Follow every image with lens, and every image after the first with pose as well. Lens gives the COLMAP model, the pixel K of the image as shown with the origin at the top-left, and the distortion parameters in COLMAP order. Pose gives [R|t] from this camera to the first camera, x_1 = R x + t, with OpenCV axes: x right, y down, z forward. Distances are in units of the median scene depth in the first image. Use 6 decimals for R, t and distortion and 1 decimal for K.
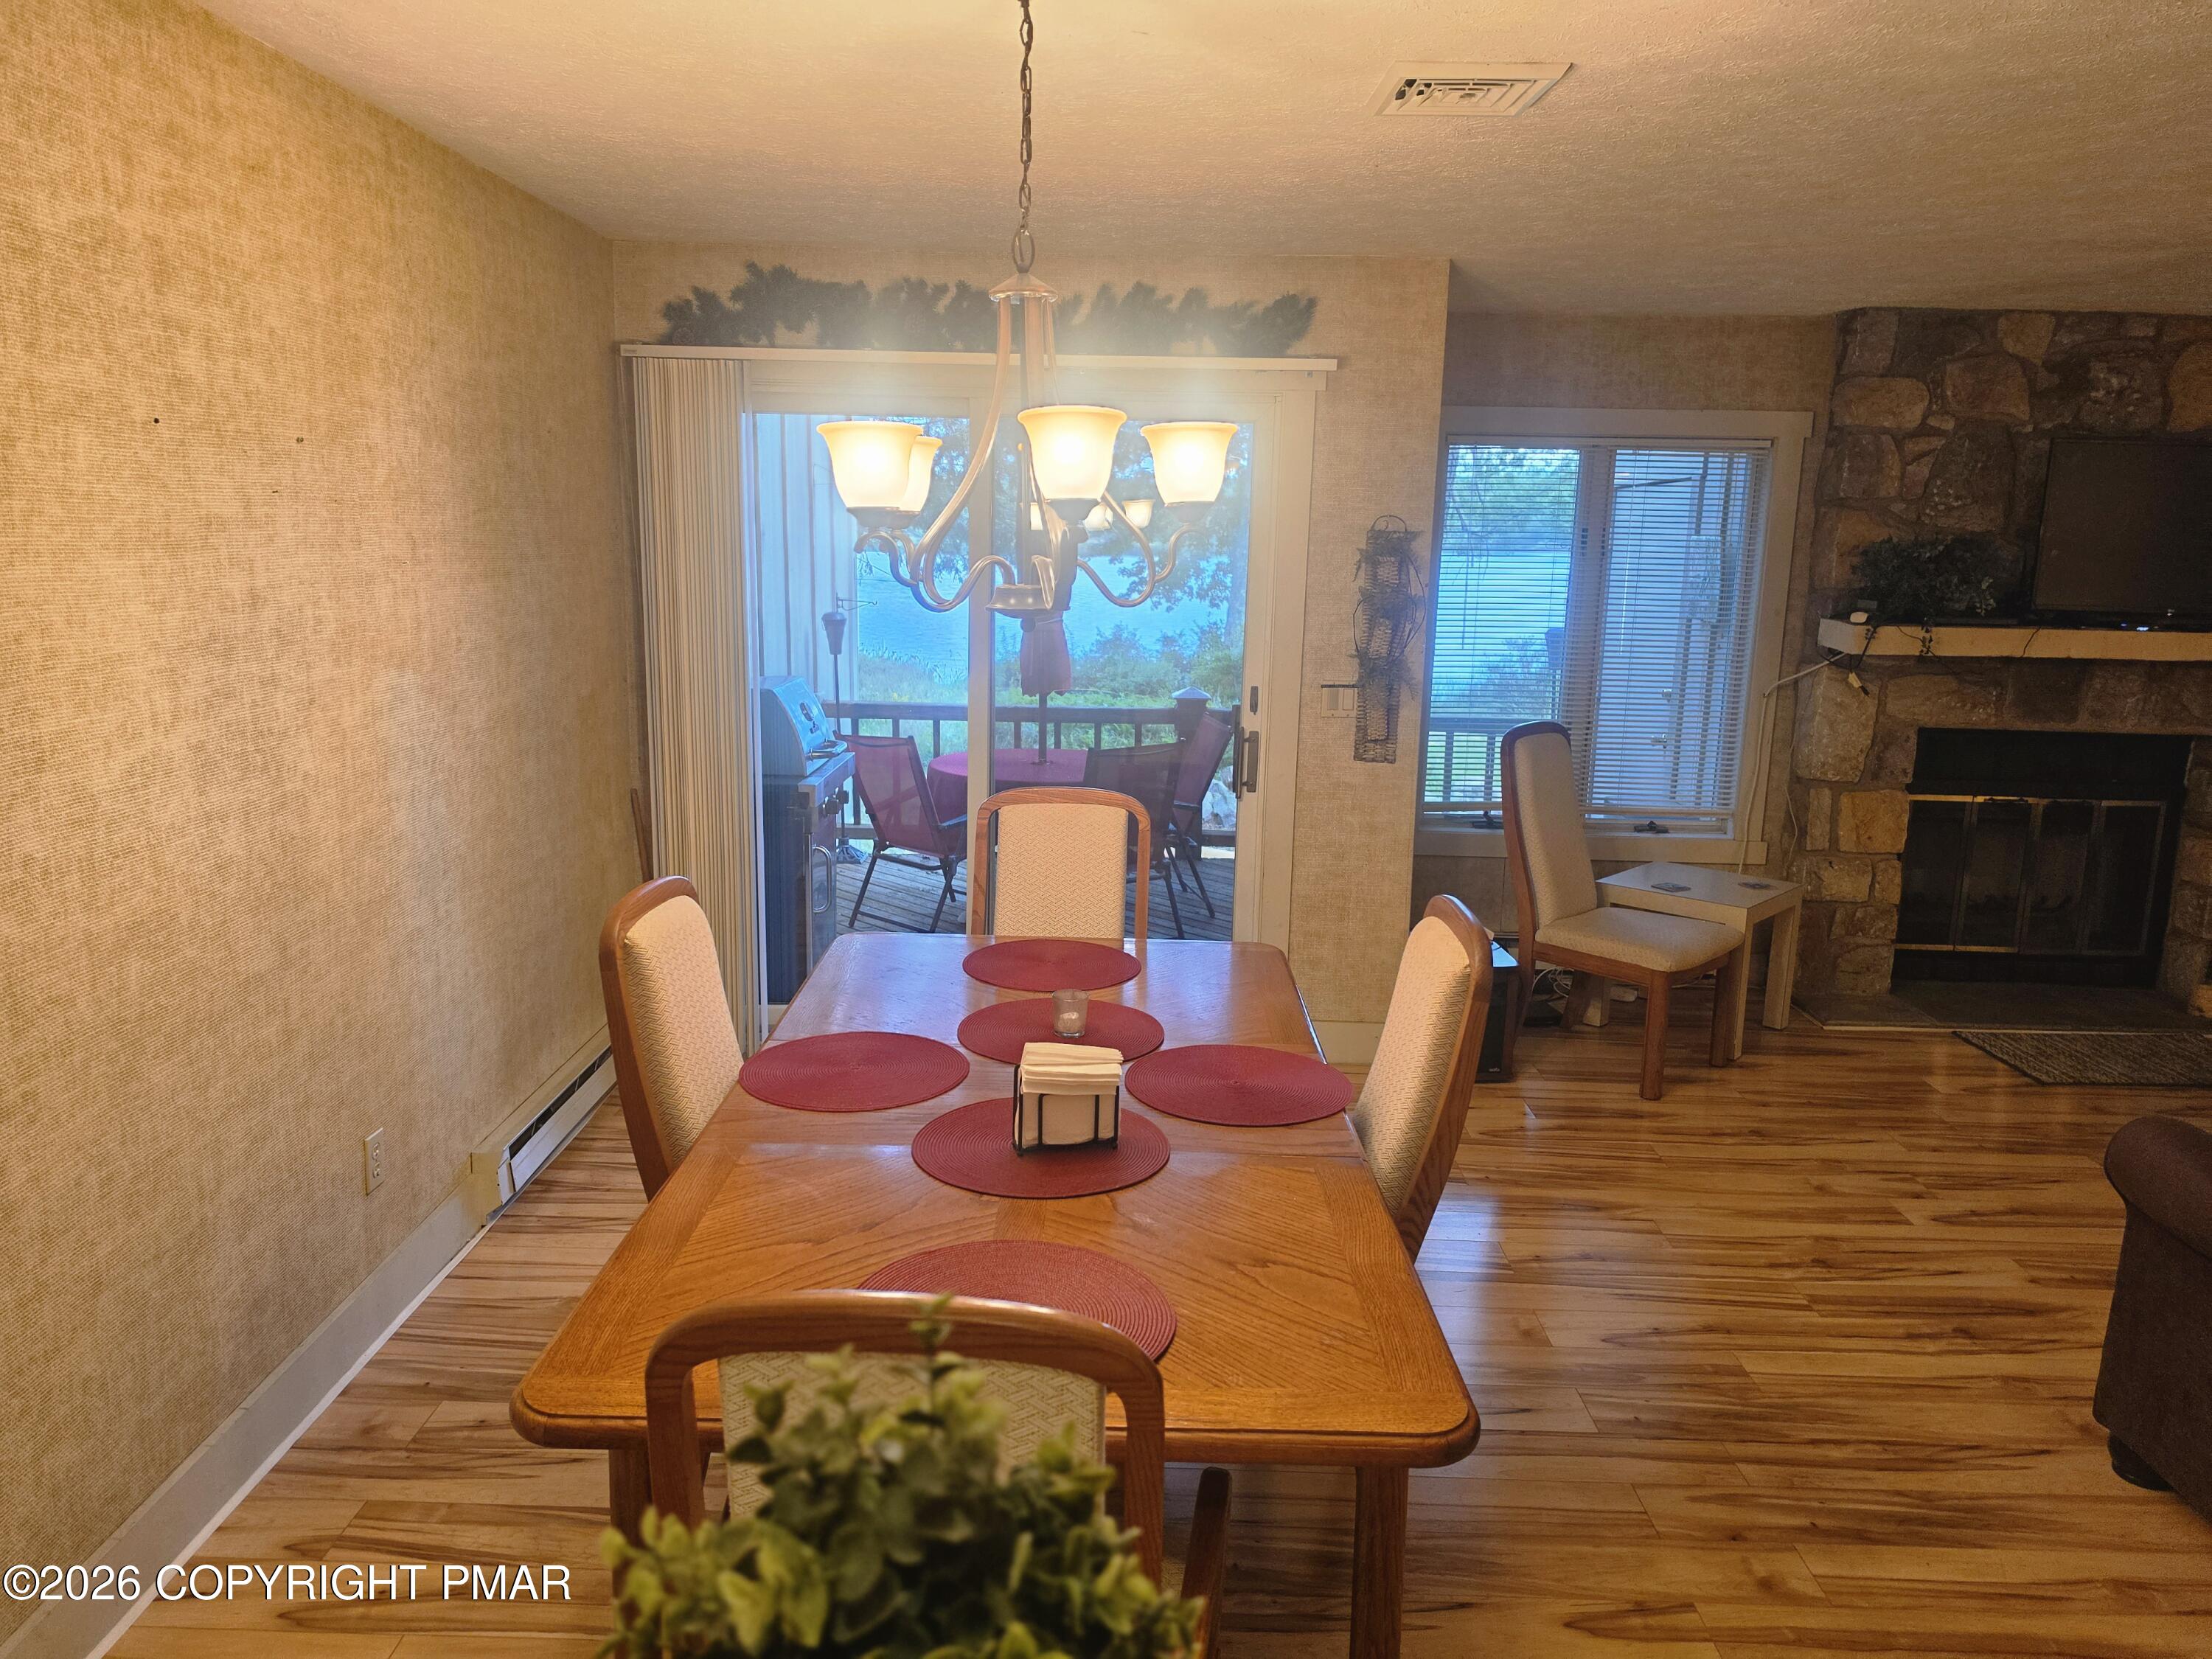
lens RADIAL K [[1525.6, 0, 1096.9], [0, 1525.6, 813.8], [0, 0, 1]] dist [-0.006712, 0.000927]
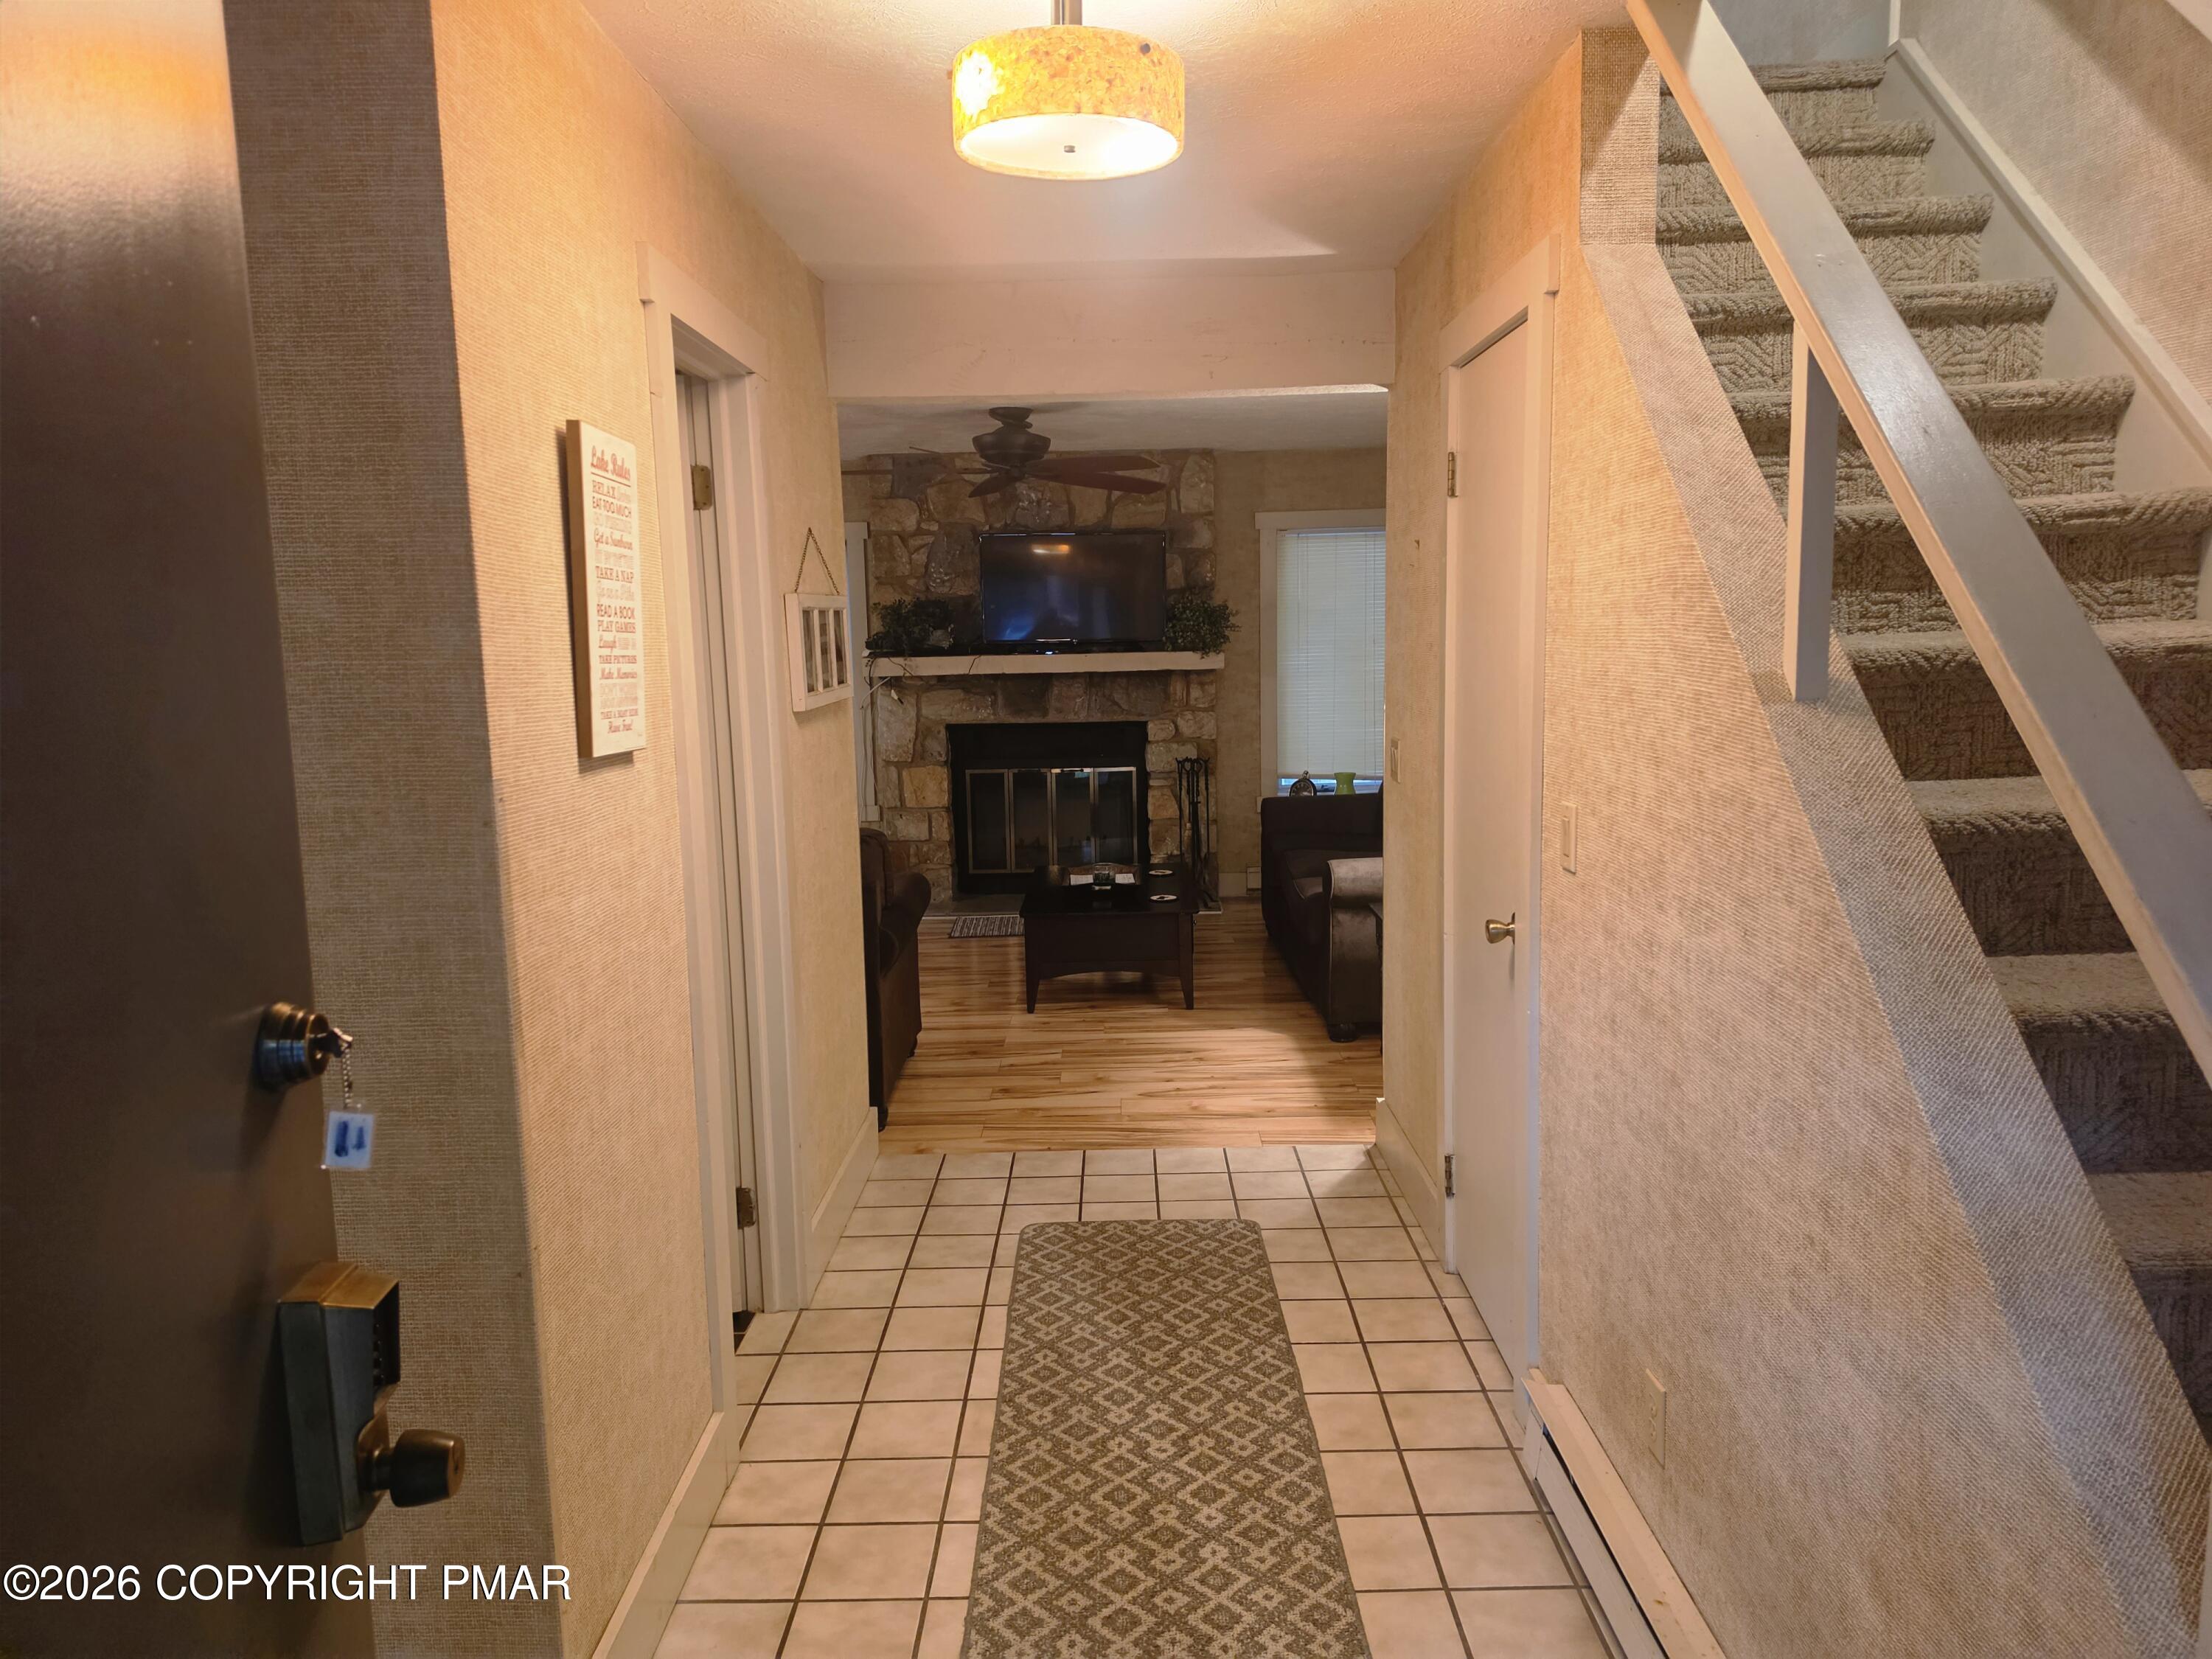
lens RADIAL K [[1523.9, 0, 1104.3], [0, 1523.9, 864.3], [0, 0, 1]] dist [0.128308, -0.184207]
pose [[0.998939, -0.045658, 0.005981, 0.708440], [0.045835, 0.998374, -0.033900, 0.149717], [-0.004423, 0.034138, 0.999407, -0.558683]]
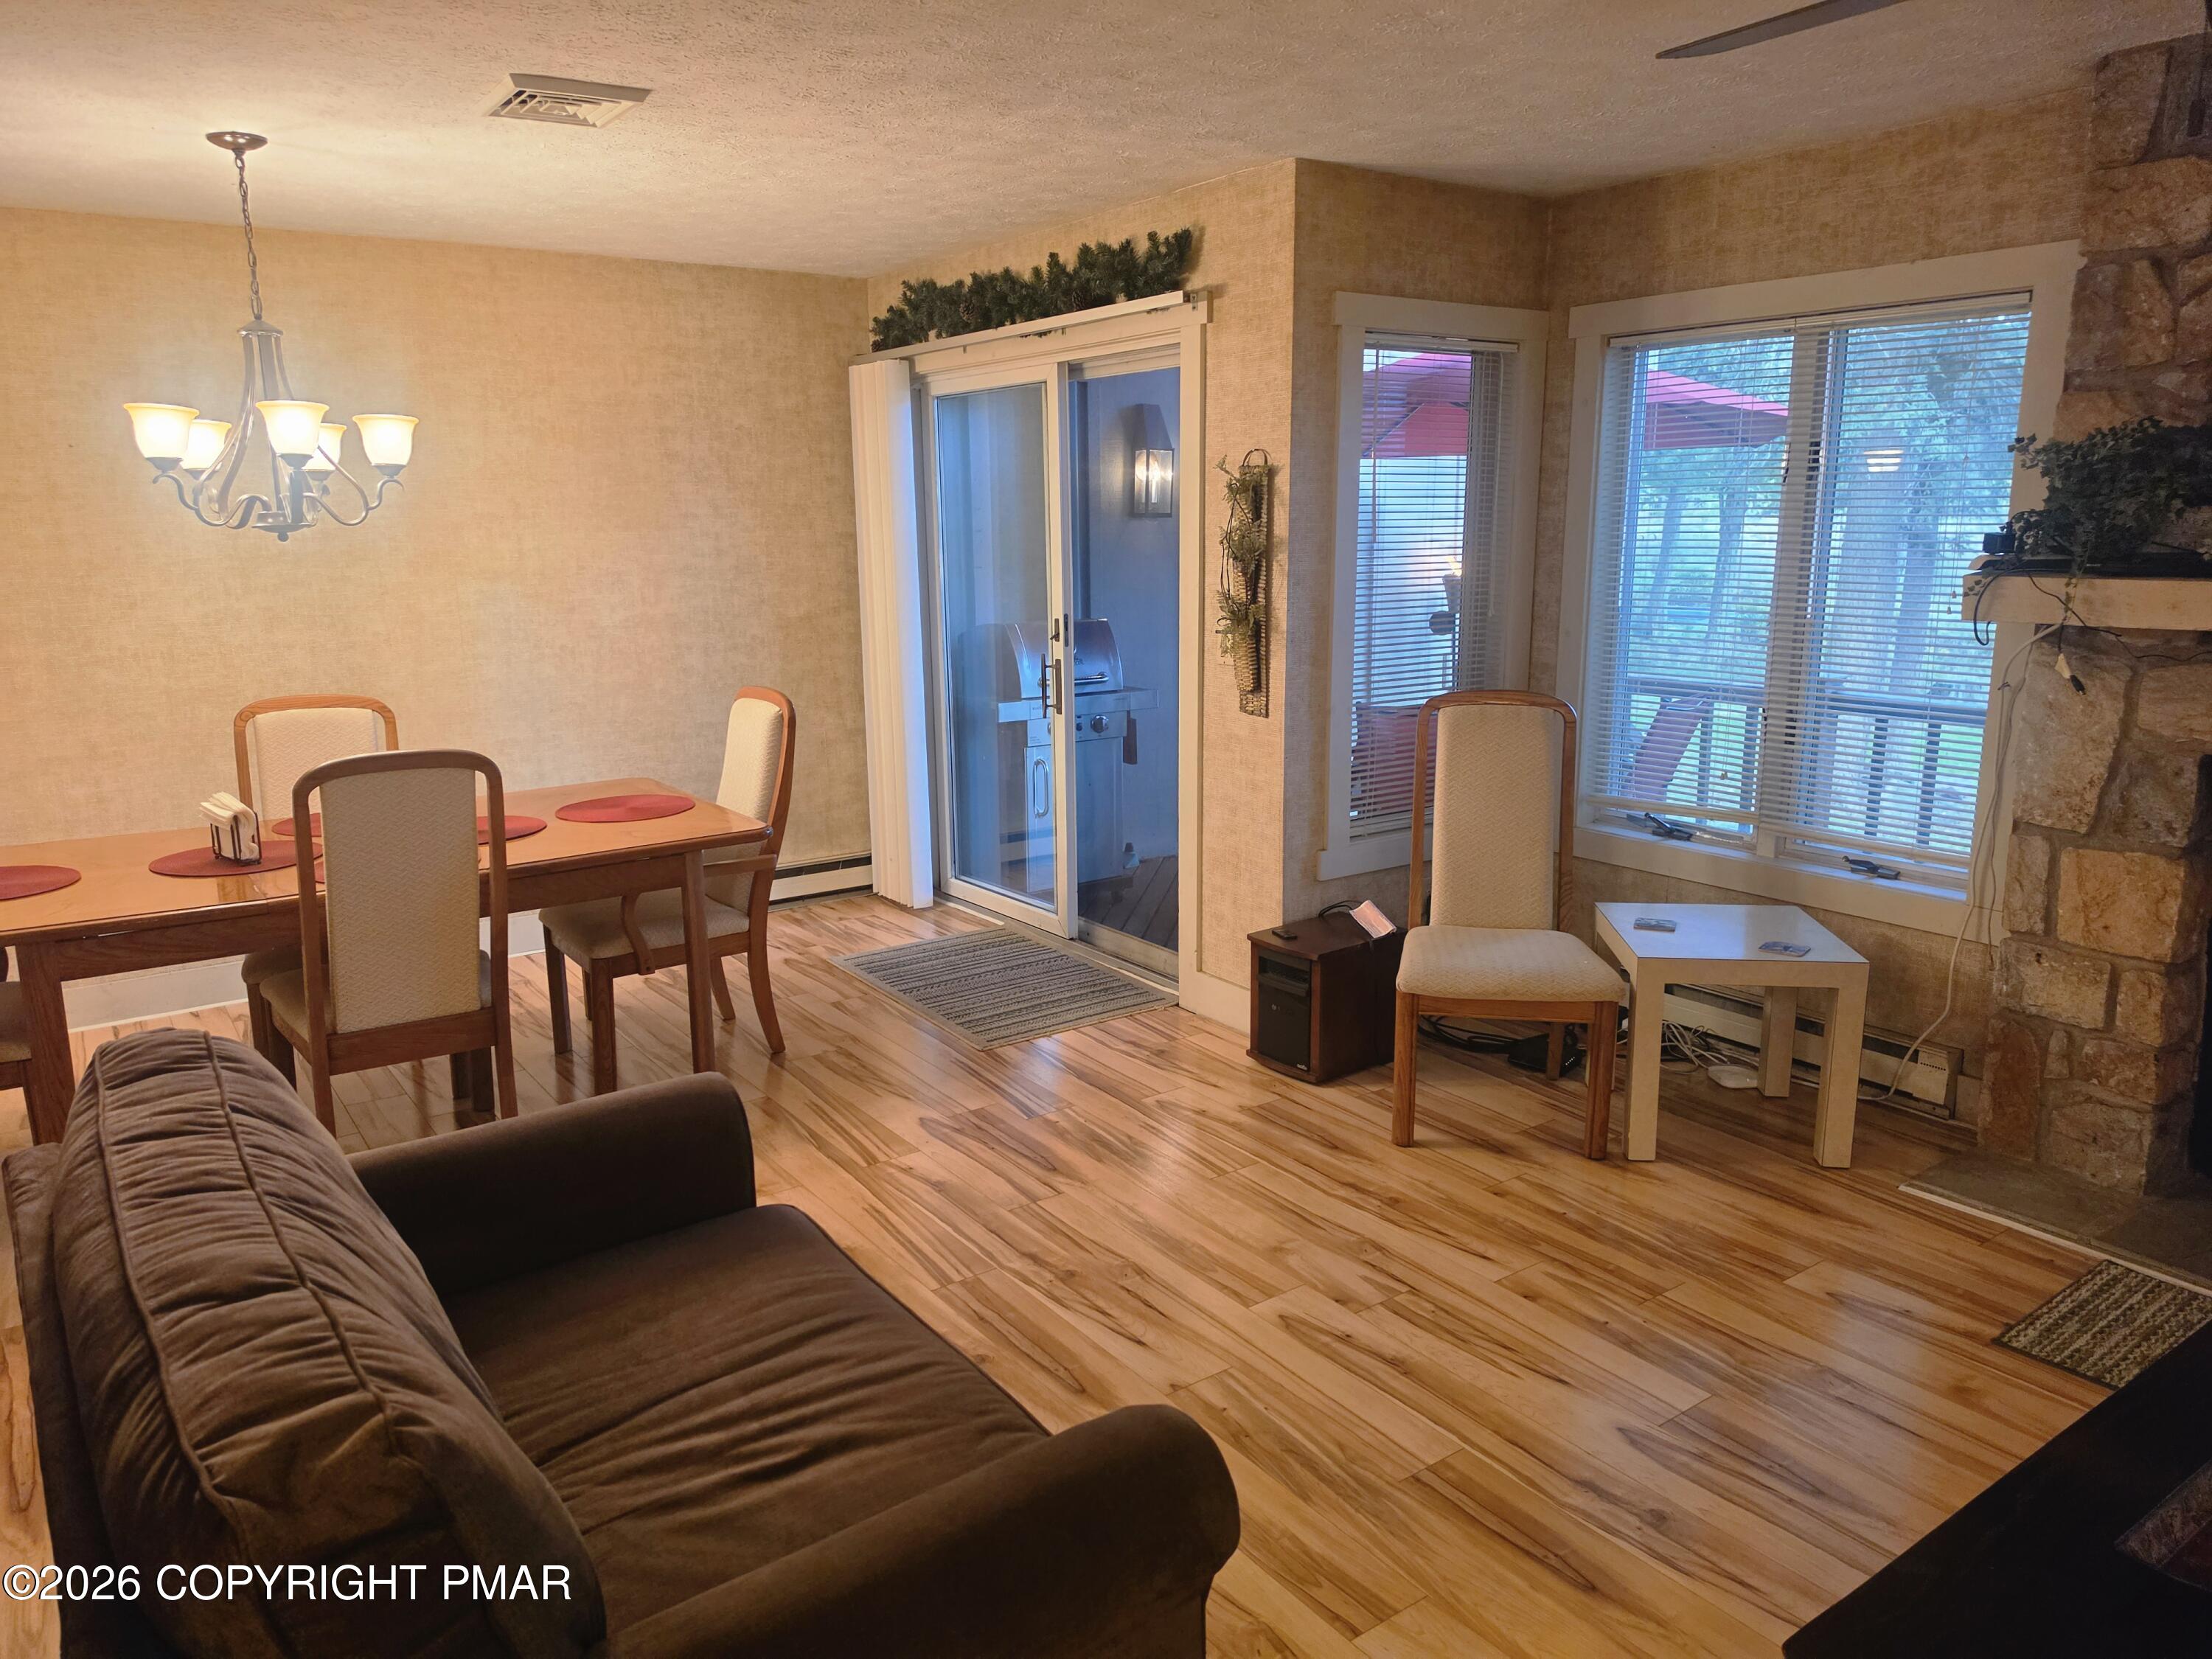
lens RADIAL K [[1519.5, 0, 1098.1], [0, 1519.5, 820.0], [0, 0, 1]] dist [0.089653, -0.108257]
pose [[0.592243, 0.132545, -0.794783, 0.791515], [-0.121579, 0.989784, 0.074469, -0.025048], [0.796534, 0.052525, 0.602308, 0.314450]]
